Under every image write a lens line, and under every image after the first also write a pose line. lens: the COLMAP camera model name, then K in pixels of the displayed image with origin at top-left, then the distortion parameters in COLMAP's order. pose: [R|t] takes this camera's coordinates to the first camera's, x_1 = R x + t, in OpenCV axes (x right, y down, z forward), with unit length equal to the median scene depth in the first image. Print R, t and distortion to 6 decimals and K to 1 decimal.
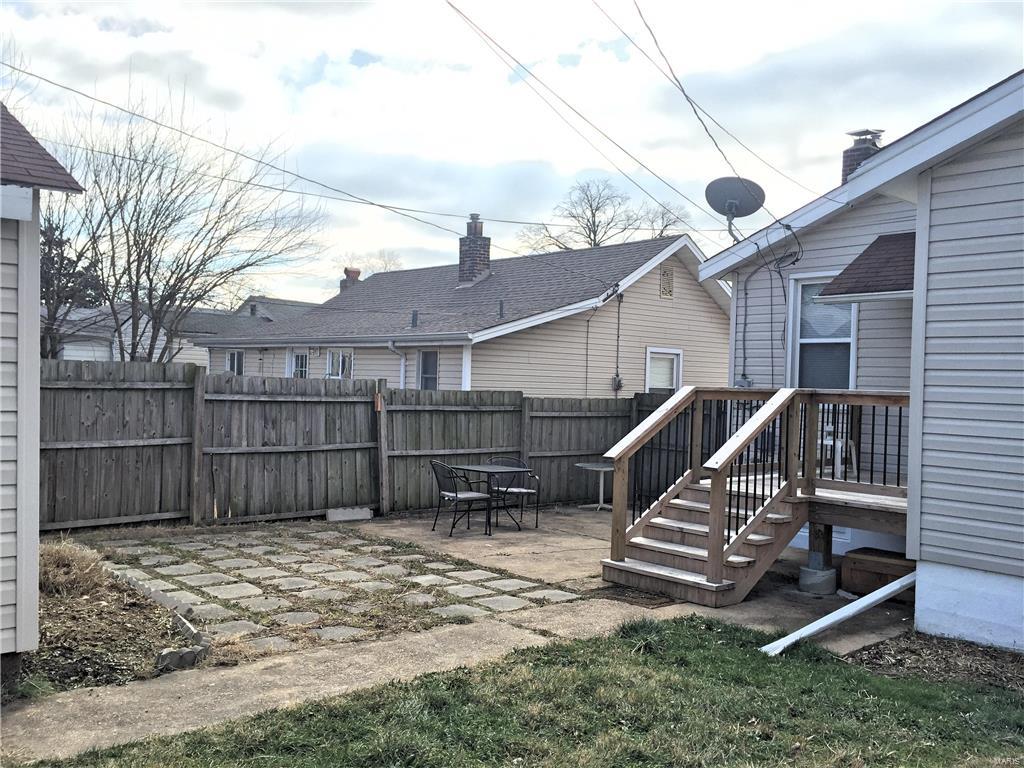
lens RADIAL K [[877.8, 0, 507.7], [0, 877.8, 380.7], [0, 0, 1]] dist [0.088339, -0.127424]
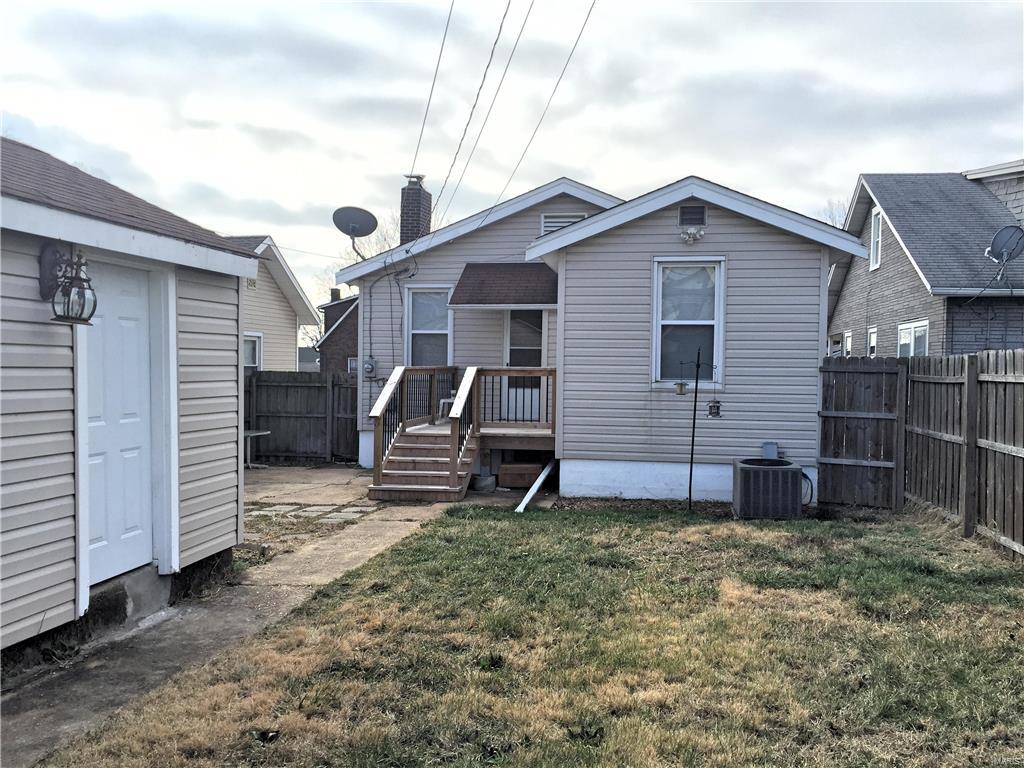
lens RADIAL K [[877.8, 0, 515.5], [0, 877.8, 388.3], [0, 0, 1]] dist [0.088339, -0.127424]
pose [[0.776864, -0.035095, 0.628690, -0.469432], [0.009277, 0.998975, 0.044302, -0.016580], [-0.629601, -0.028584, 0.776393, -0.220105]]
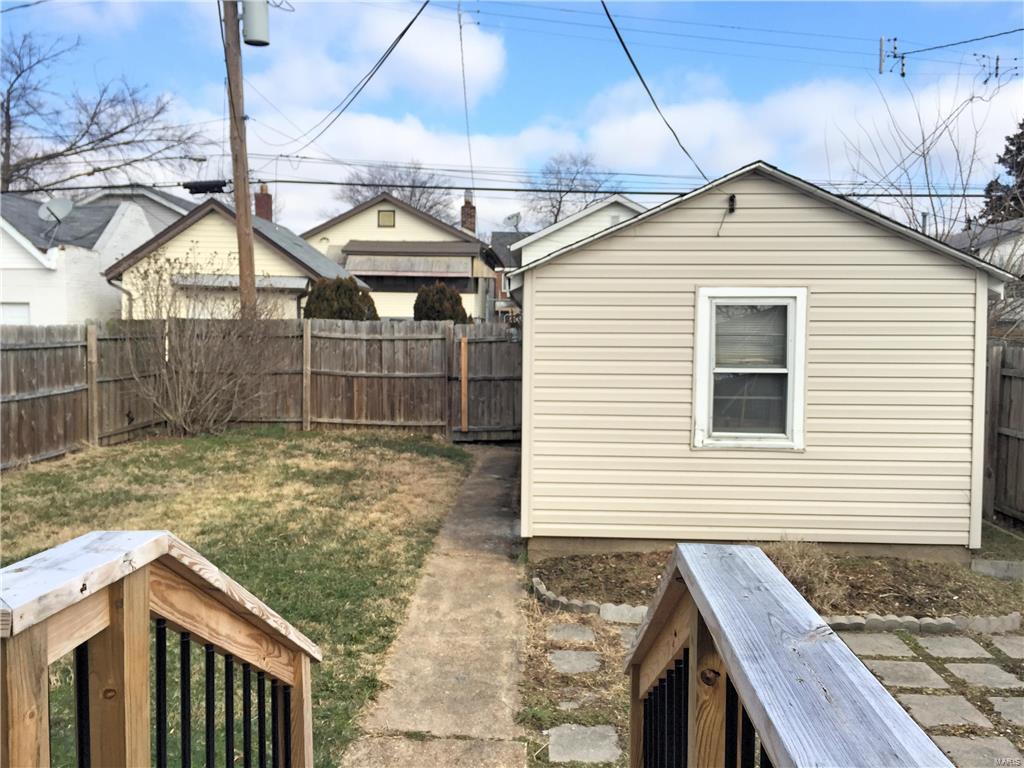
lens RADIAL K [[877.8, 0, 511.9], [0, 877.8, 383.0], [0, 0, 1]] dist [0.088339, -0.127424]
pose [[-0.693938, 0.012646, -0.719923, 0.304492], [-0.025290, 0.998801, 0.041922, -0.031309], [0.719590, 0.047298, -0.692786, 0.901019]]
